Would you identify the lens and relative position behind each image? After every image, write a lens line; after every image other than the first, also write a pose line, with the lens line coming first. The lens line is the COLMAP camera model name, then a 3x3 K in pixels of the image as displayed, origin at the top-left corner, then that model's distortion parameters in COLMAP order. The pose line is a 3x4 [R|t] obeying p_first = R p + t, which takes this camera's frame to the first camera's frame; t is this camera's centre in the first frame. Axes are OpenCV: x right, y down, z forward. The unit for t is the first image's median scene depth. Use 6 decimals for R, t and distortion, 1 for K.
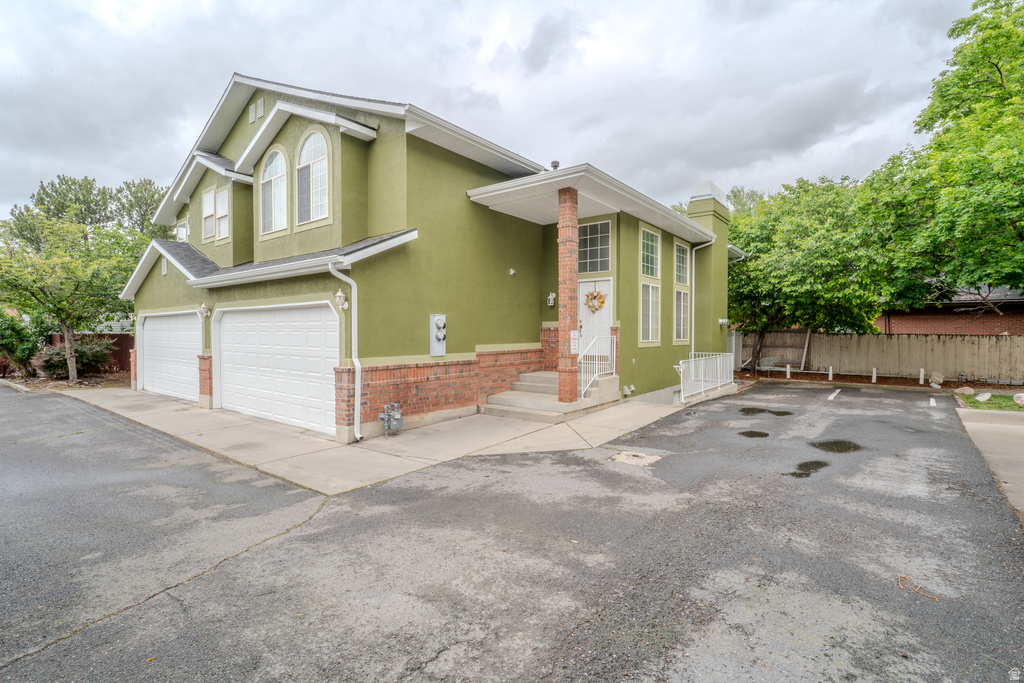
lens RADIAL K [[477.0, 0, 512.0], [0, 477.0, 341.5], [0, 0, 1]] dist [-0.012005, -0.000024]
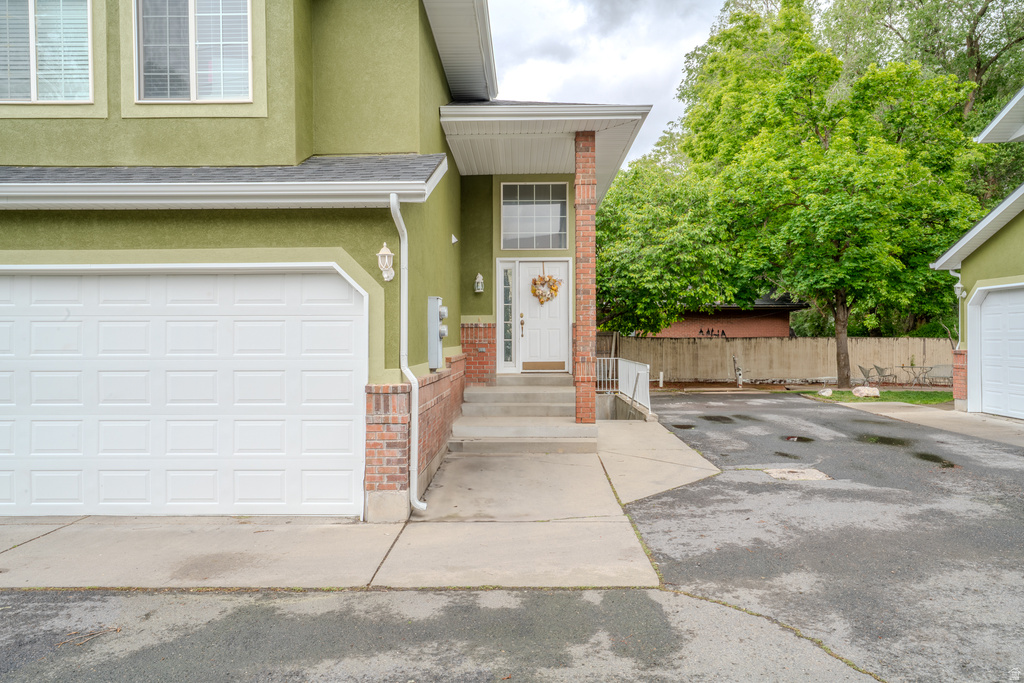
lens RADIAL K [[664.0, 0, 512.0], [0, 664.0, 341.5], [0, 0, 1]] dist [0.021706, 0.000759]
pose [[0.804975, -0.004314, 0.593293, -0.850857], [0.016572, 0.999747, -0.015215, 0.022571], [-0.593077, 0.022080, 0.804843, 0.358991]]
